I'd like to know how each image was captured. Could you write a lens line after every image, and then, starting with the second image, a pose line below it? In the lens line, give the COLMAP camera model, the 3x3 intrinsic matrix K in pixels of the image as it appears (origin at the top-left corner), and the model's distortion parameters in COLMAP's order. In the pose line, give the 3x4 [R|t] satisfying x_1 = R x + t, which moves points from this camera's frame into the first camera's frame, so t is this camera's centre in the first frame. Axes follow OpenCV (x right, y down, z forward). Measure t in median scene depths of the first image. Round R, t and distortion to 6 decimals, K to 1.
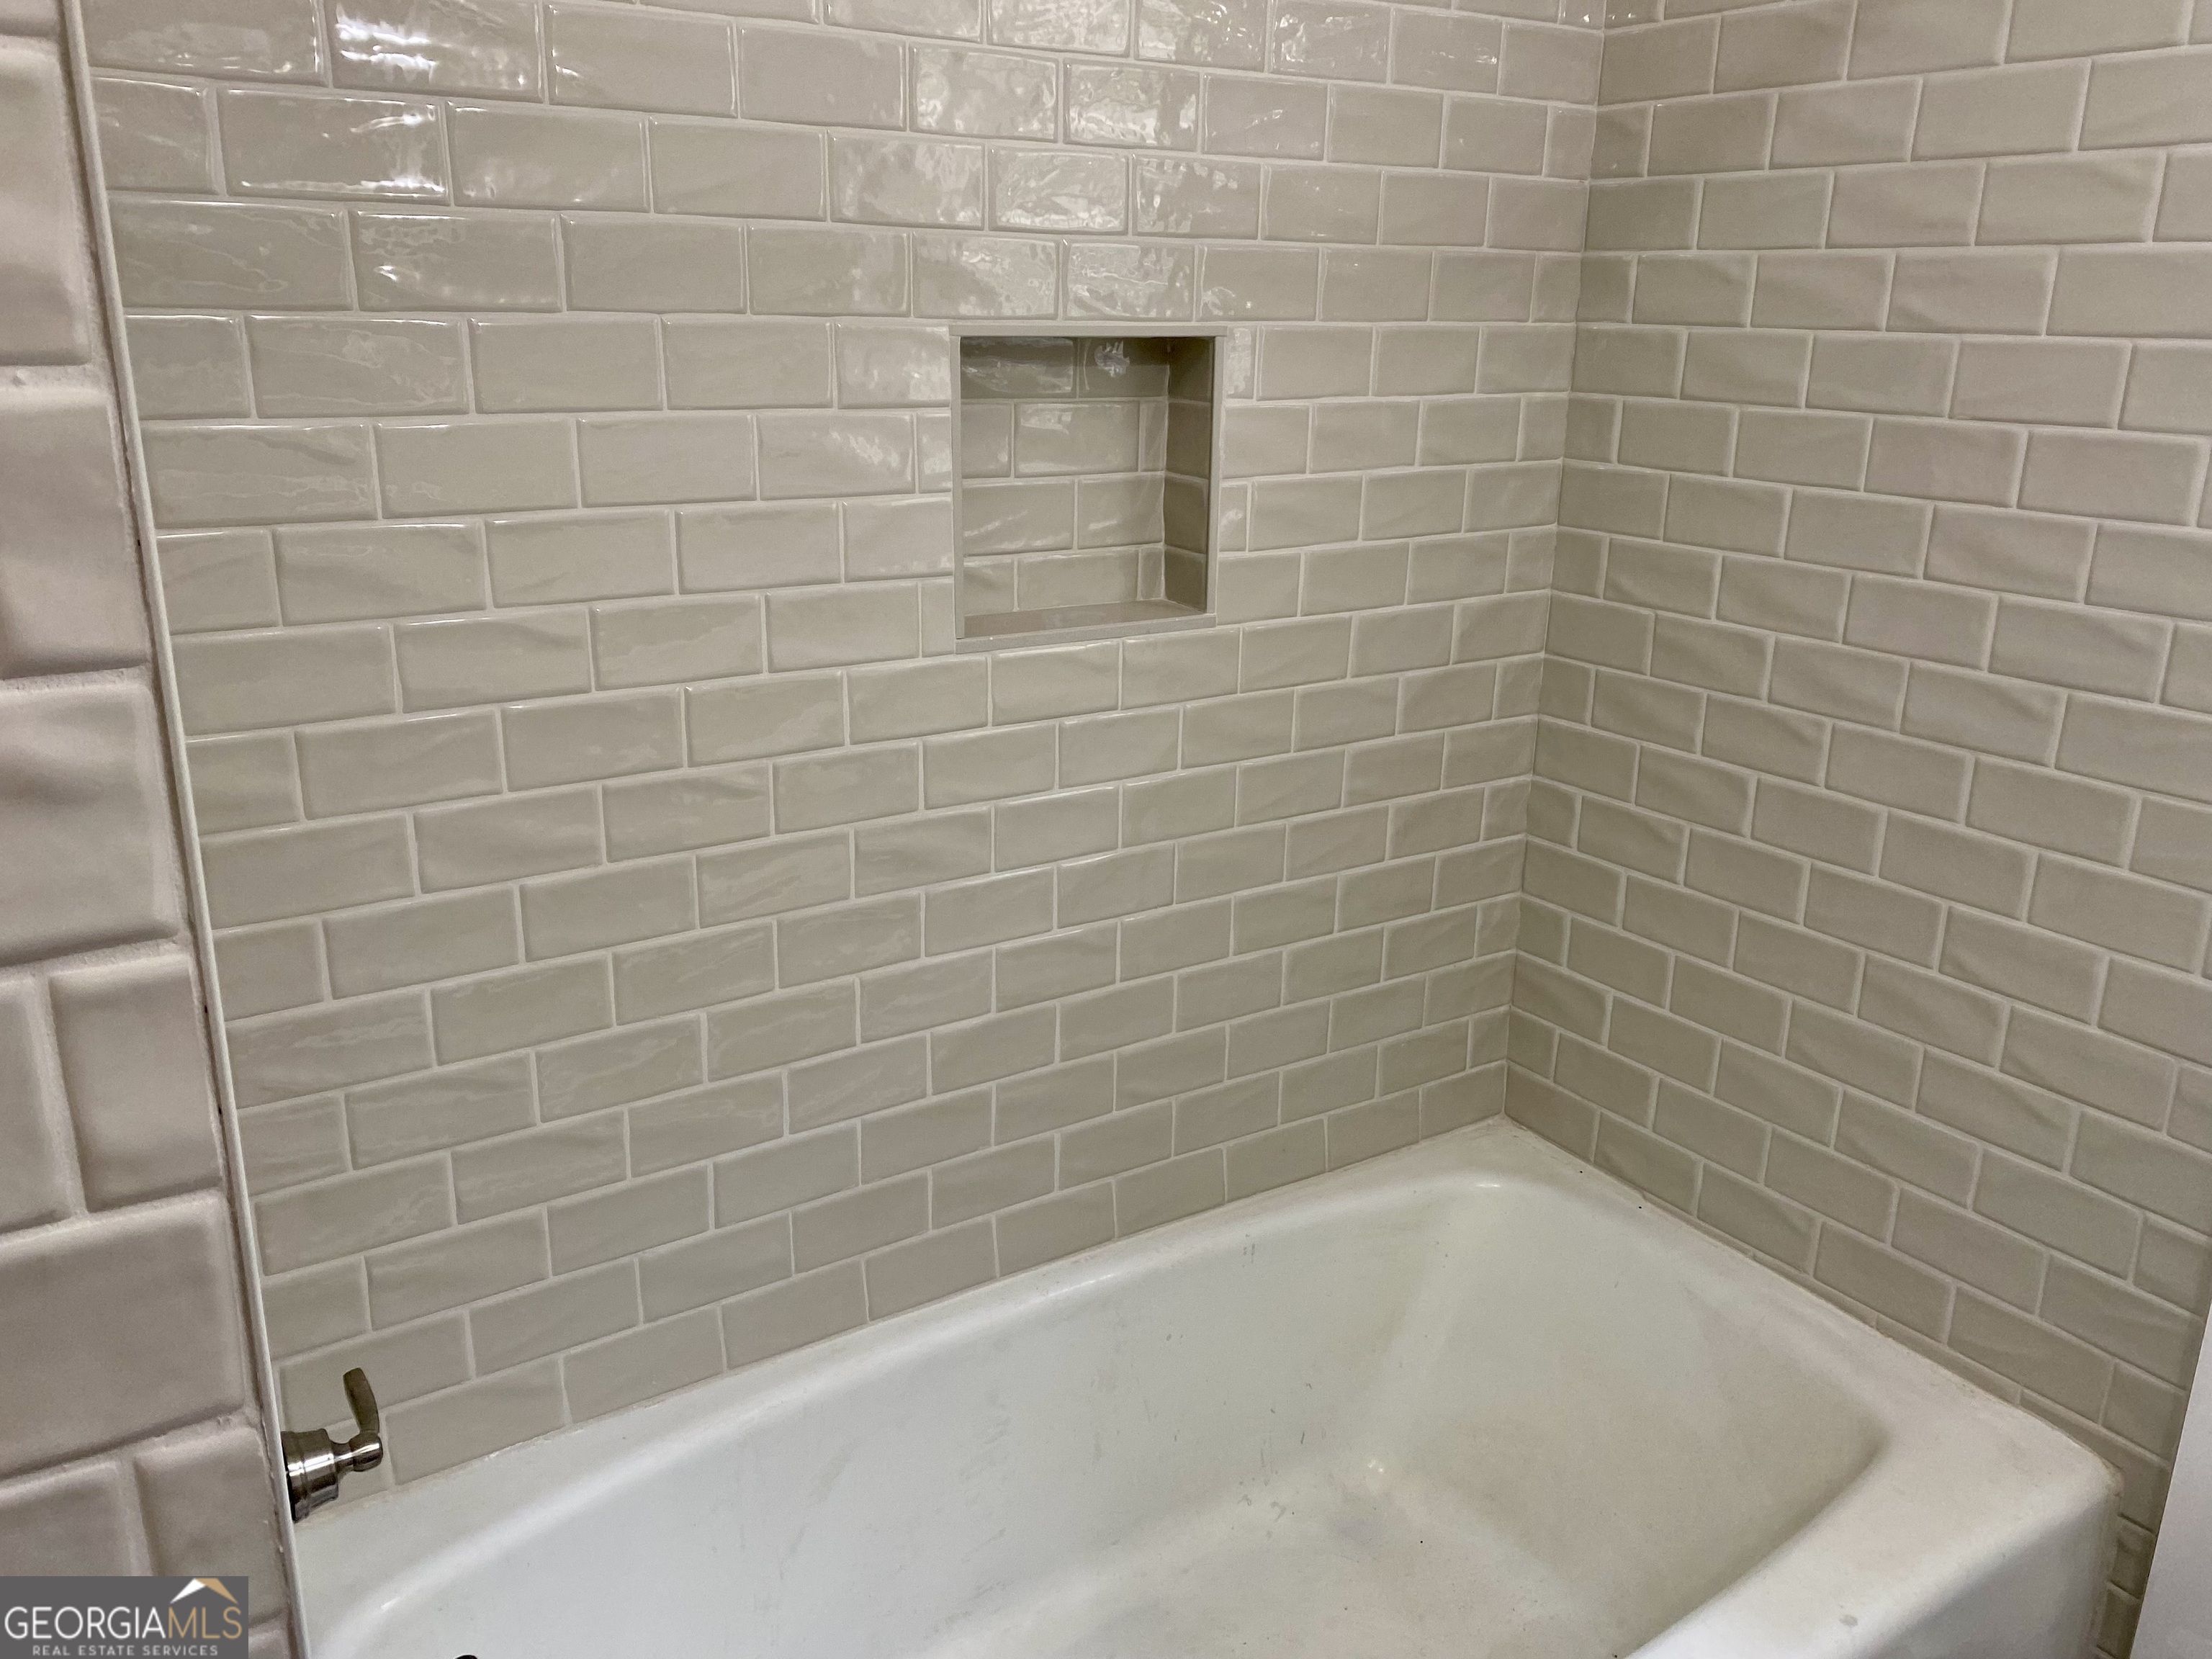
lens RADIAL K [[1709.2, 0, 1106.3], [0, 1709.2, 817.1], [0, 0, 1]] dist [0.015093, -0.015675]
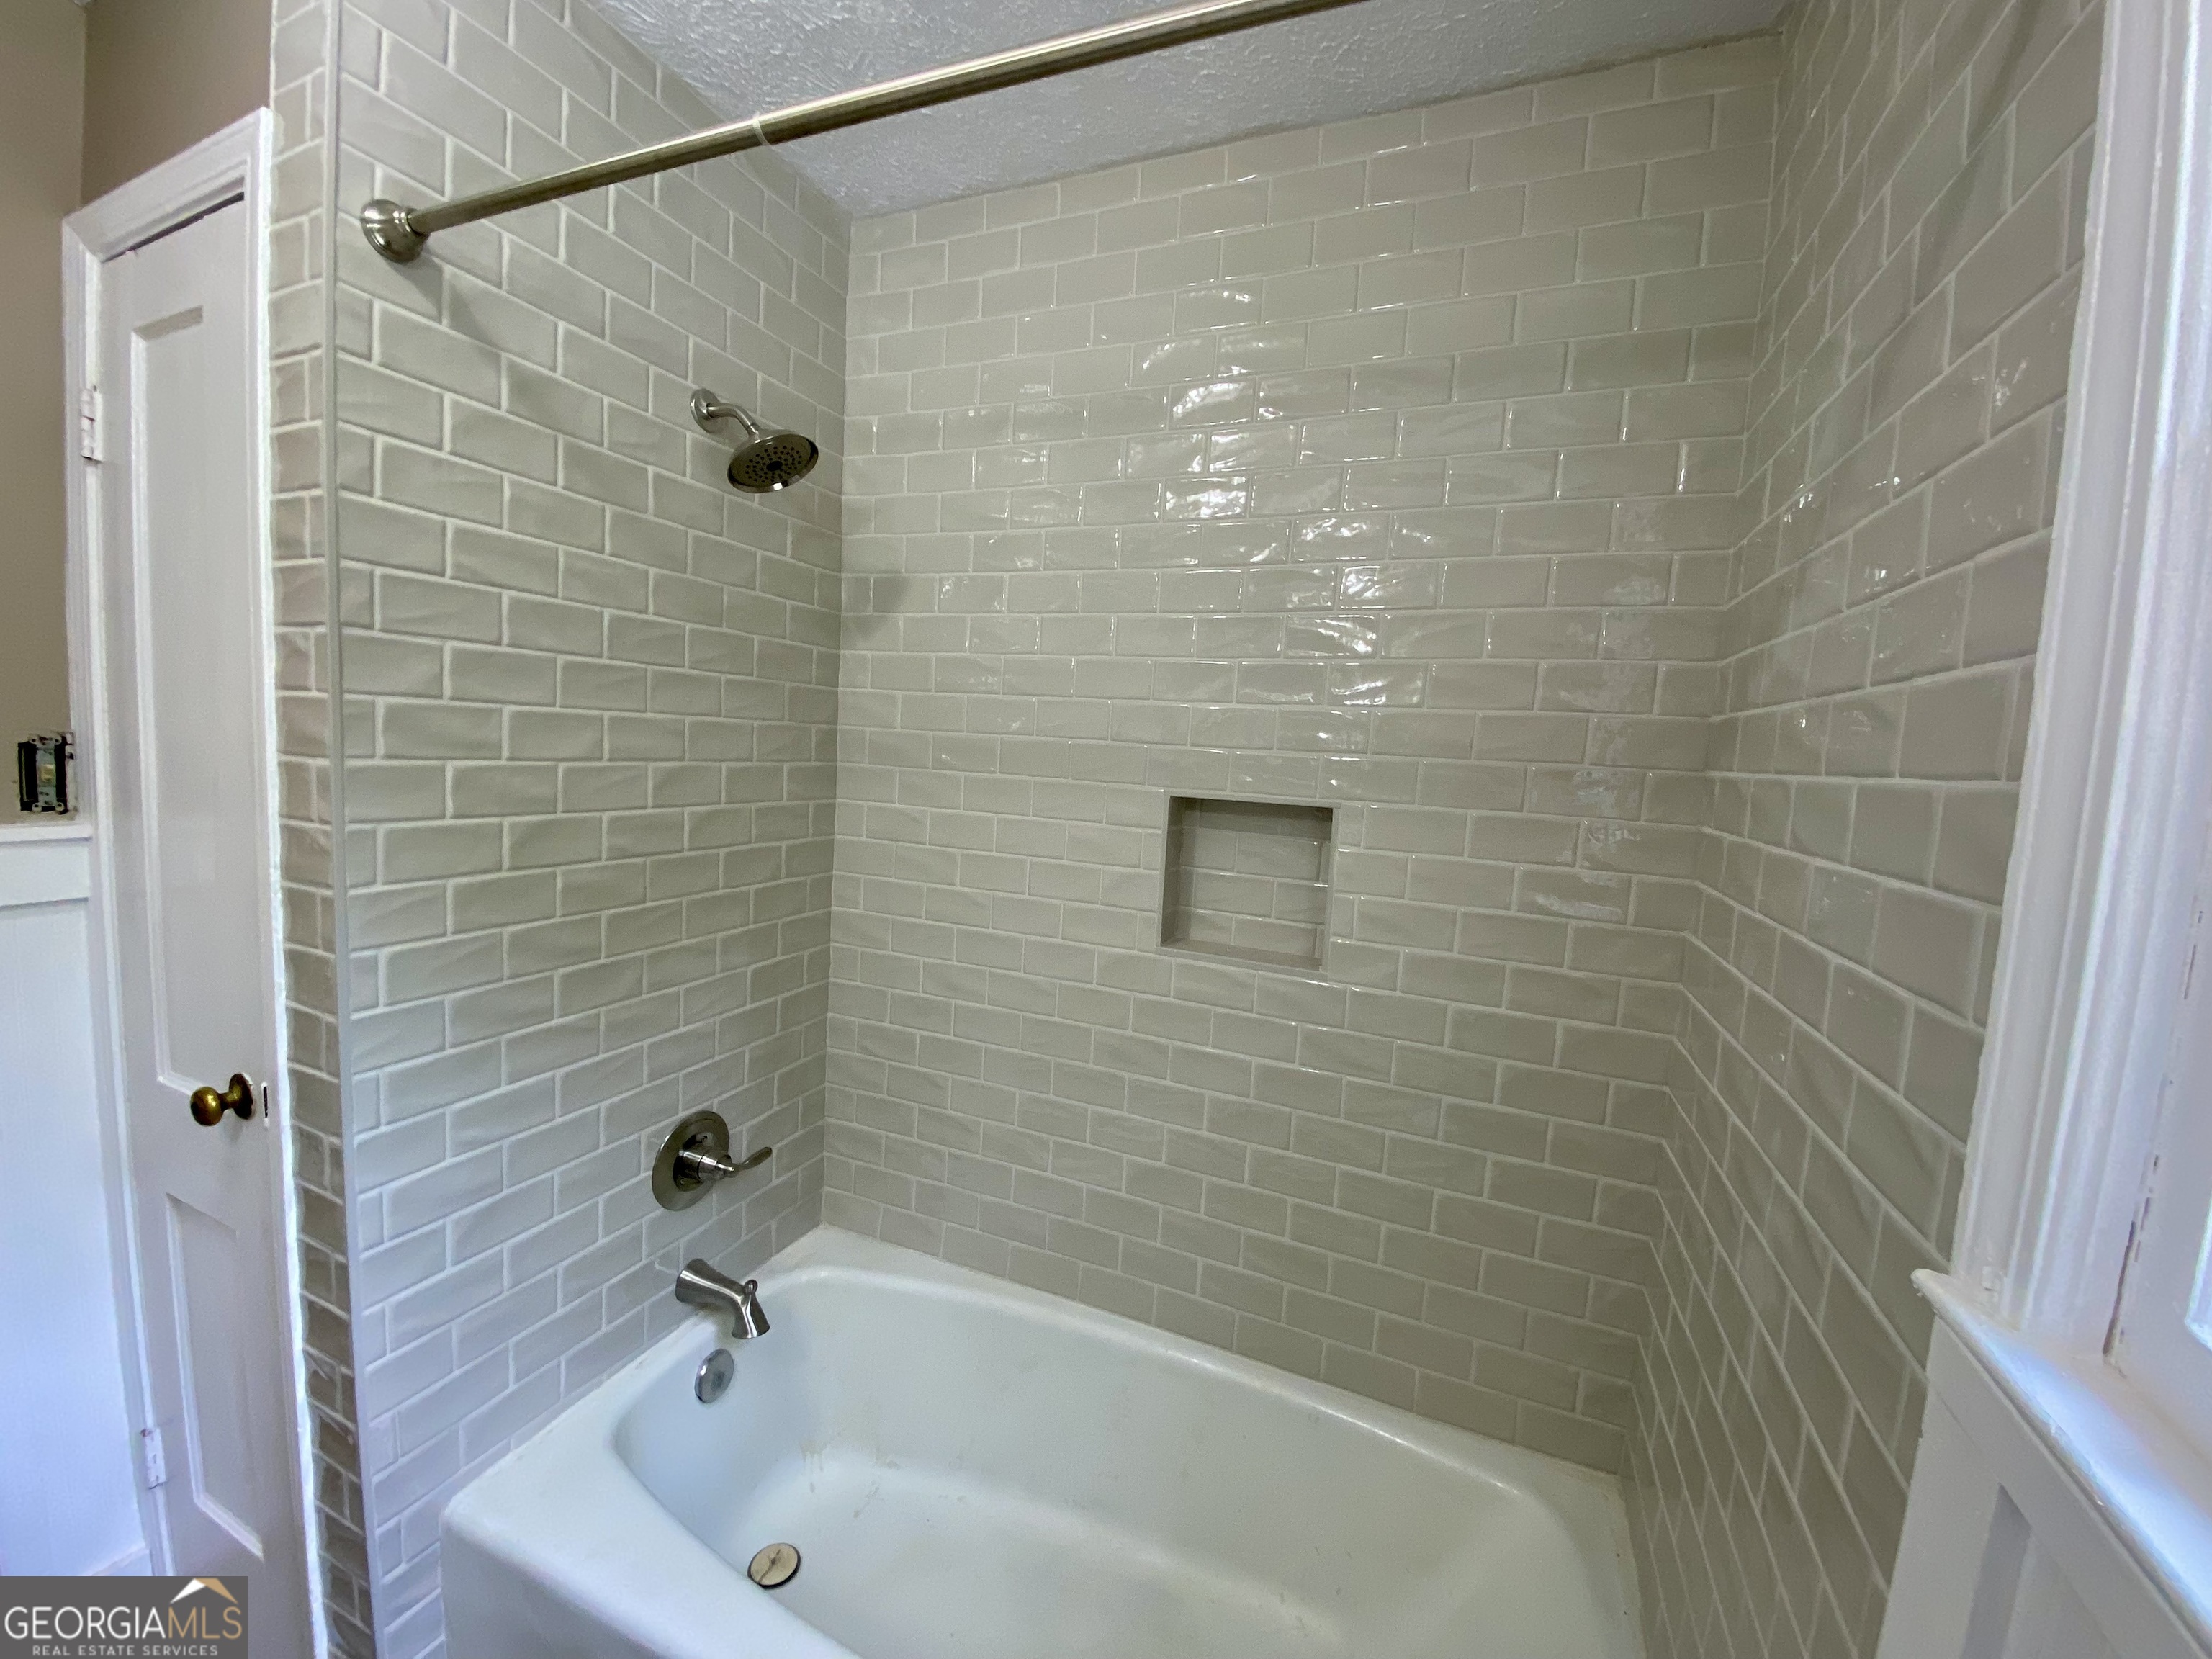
lens RADIAL K [[892.9, 0, 1091.9], [0, 892.9, 820.4], [0, 0, 1]] dist [0.014831, -0.016800]
pose [[0.538797, 0.081623, -0.838472, 0.665523], [-0.290624, 0.952203, -0.094058, -0.119066], [0.790719, 0.294358, 0.536766, 0.349371]]
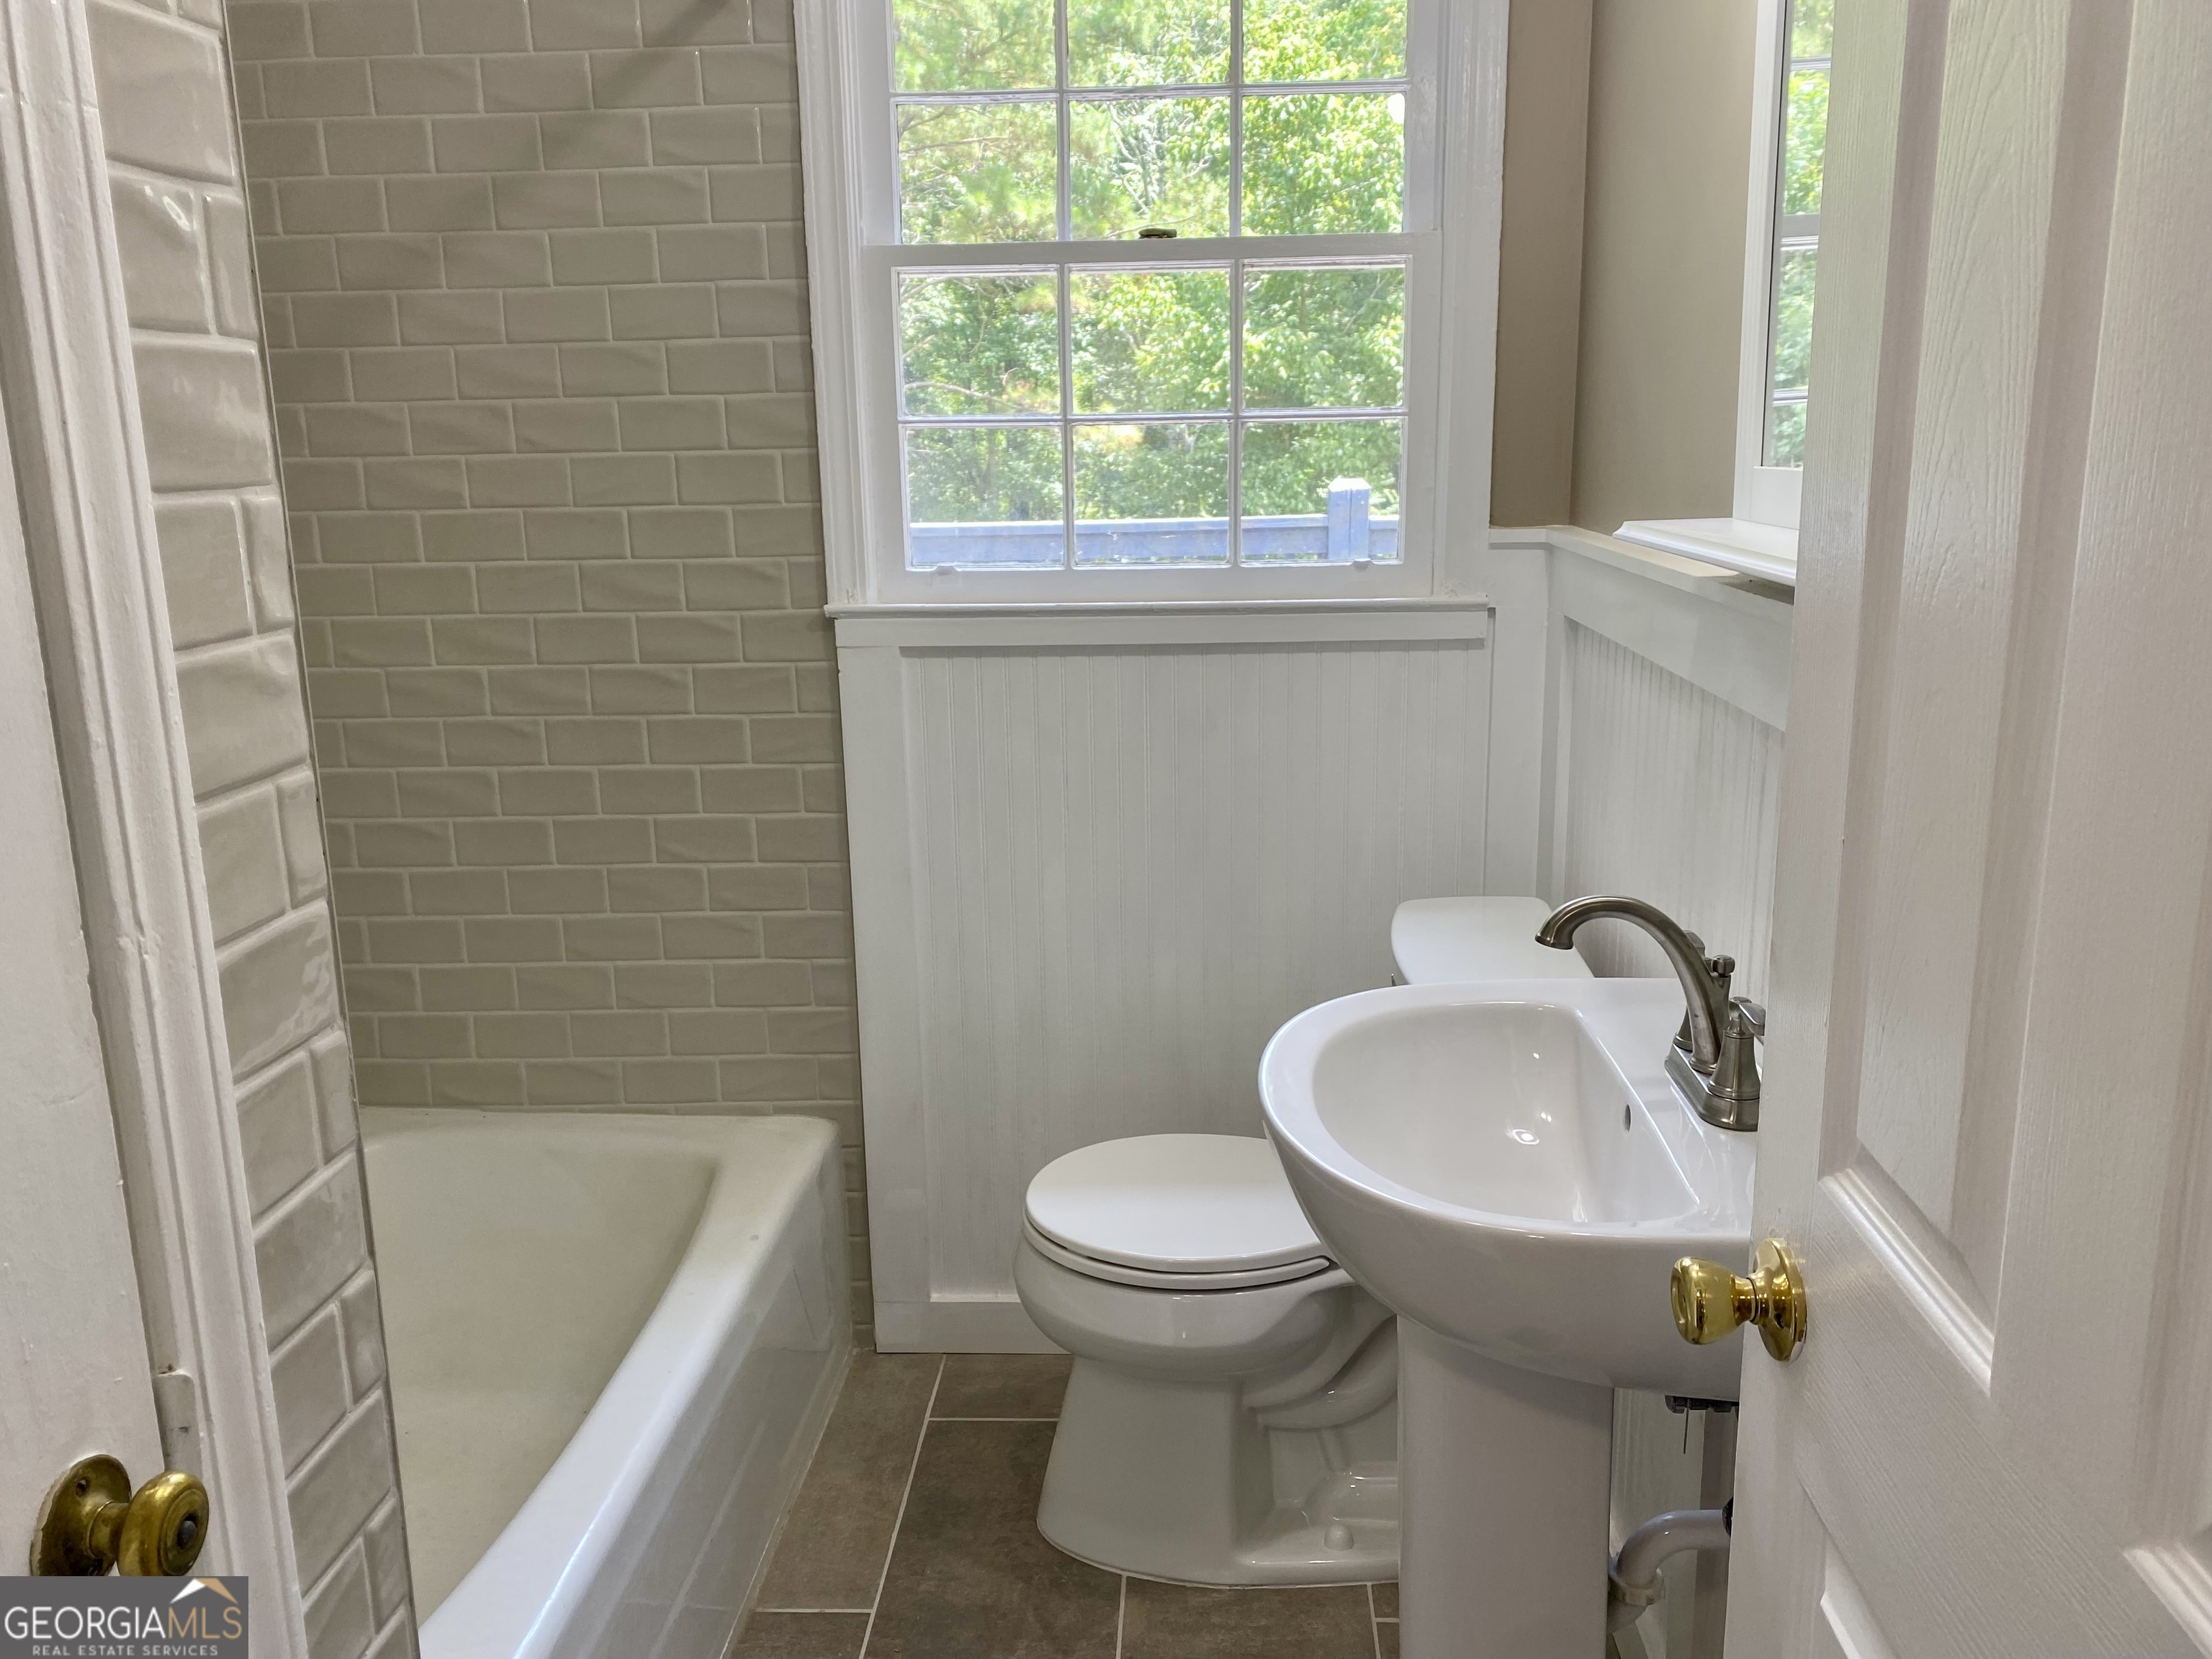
lens RADIAL K [[1709.2, 0, 1114.3], [0, 1709.2, 812.0], [0, 0, 1]] dist [0.015093, -0.015675]
pose [[0.599898, -0.201704, 0.774234, -0.432901], [0.262354, 0.963787, 0.047807, 0.079674], [-0.755839, 0.174444, 0.631091, -0.270368]]
